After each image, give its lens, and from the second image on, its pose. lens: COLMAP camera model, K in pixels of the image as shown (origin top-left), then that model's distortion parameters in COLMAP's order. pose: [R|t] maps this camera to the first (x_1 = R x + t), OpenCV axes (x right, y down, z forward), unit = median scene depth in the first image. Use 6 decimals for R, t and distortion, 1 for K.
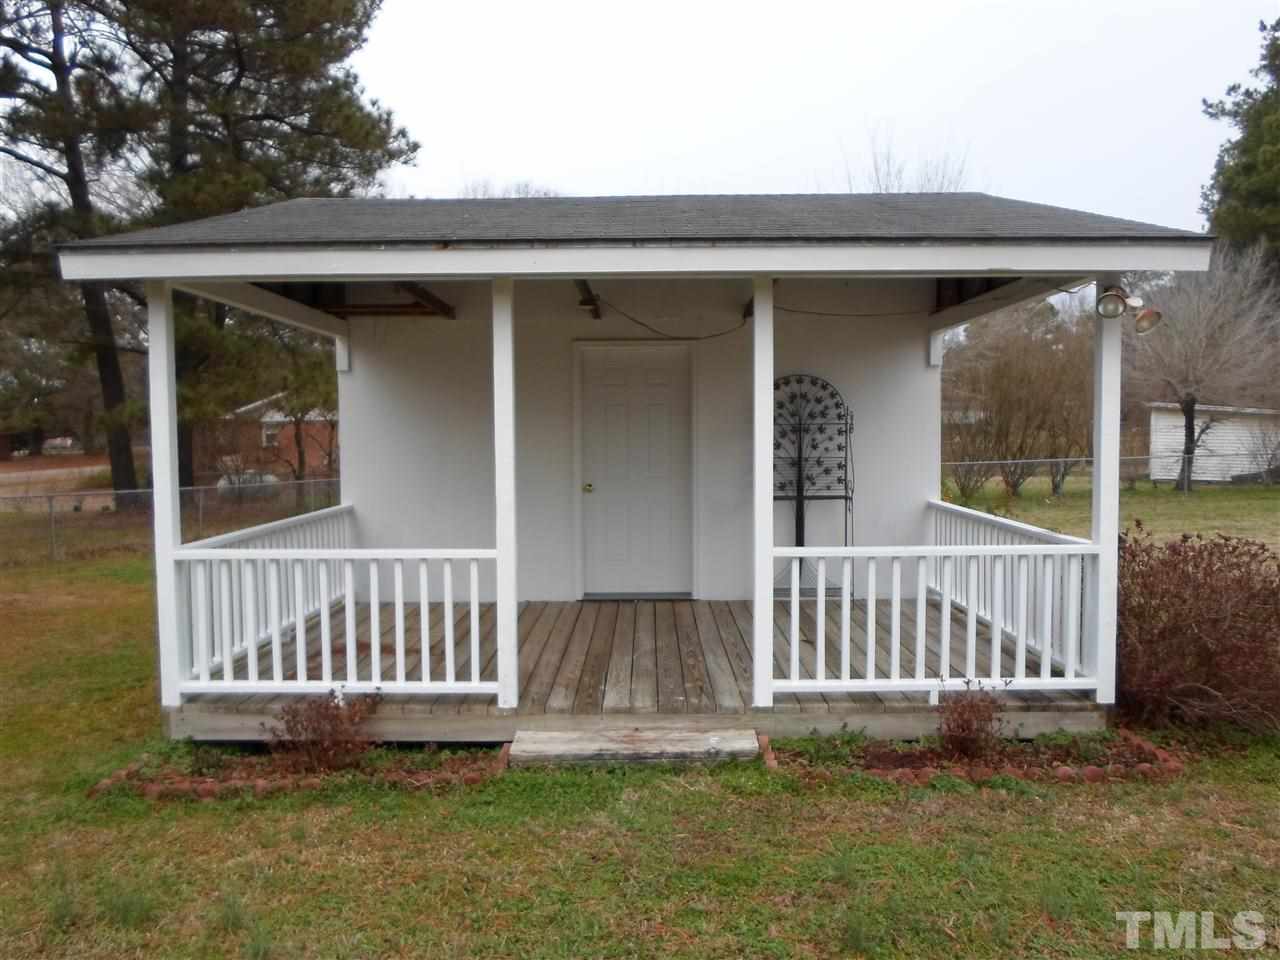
lens RADIAL K [[967.5, 0, 637.5], [0, 967.5, 482.4], [0, 0, 1]] dist [-0.029137, -0.006307]
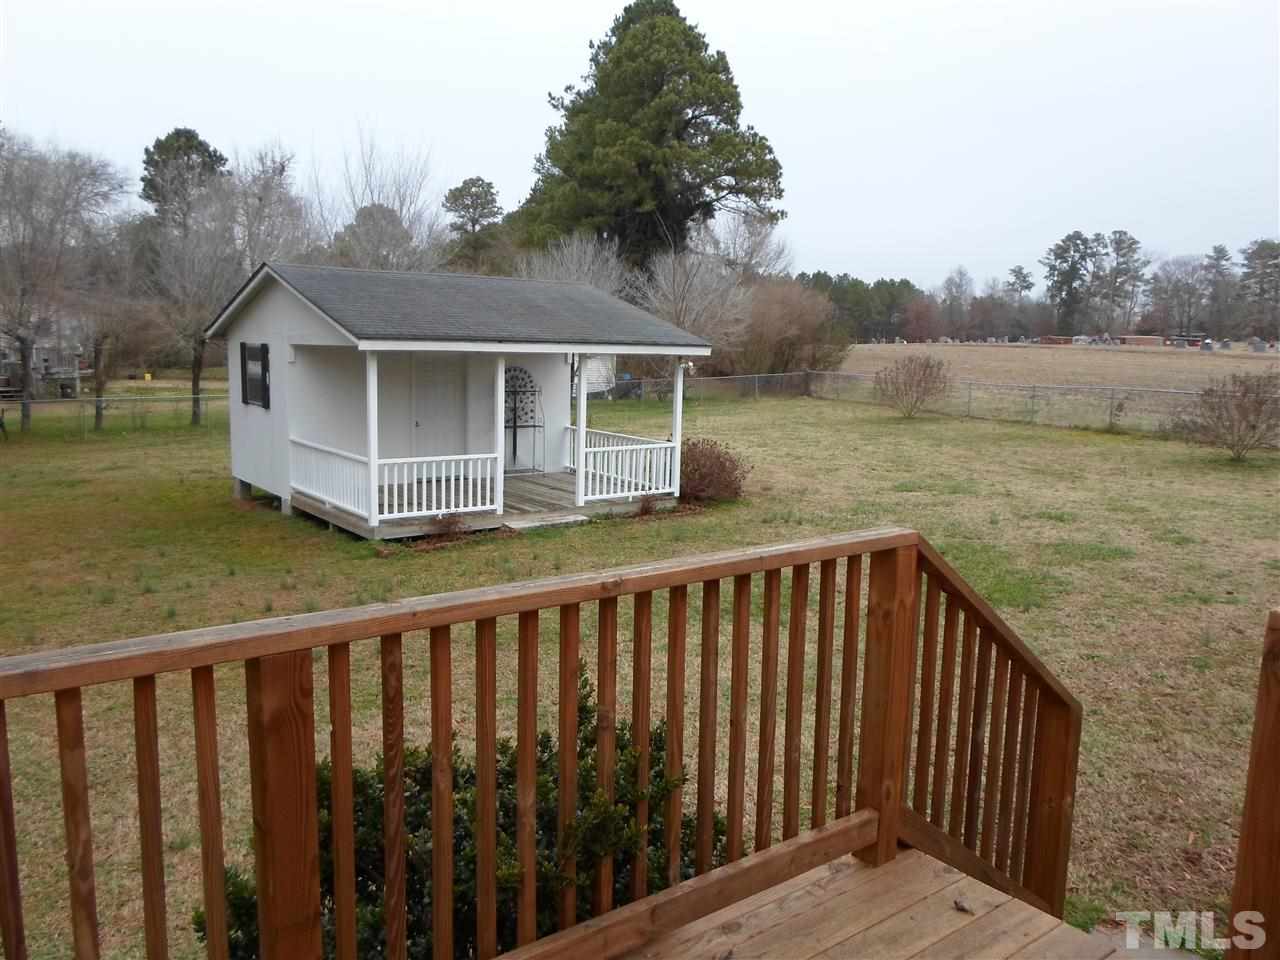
lens RADIAL K [[967.5, 0, 639.7], [0, 967.5, 477.7], [0, 0, 1]] dist [-0.029137, -0.006307]
pose [[0.786059, -0.060494, 0.615185, -1.415362], [0.004656, 0.995751, 0.091969, -0.100567], [-0.618135, -0.069428, 0.783000, -1.244517]]
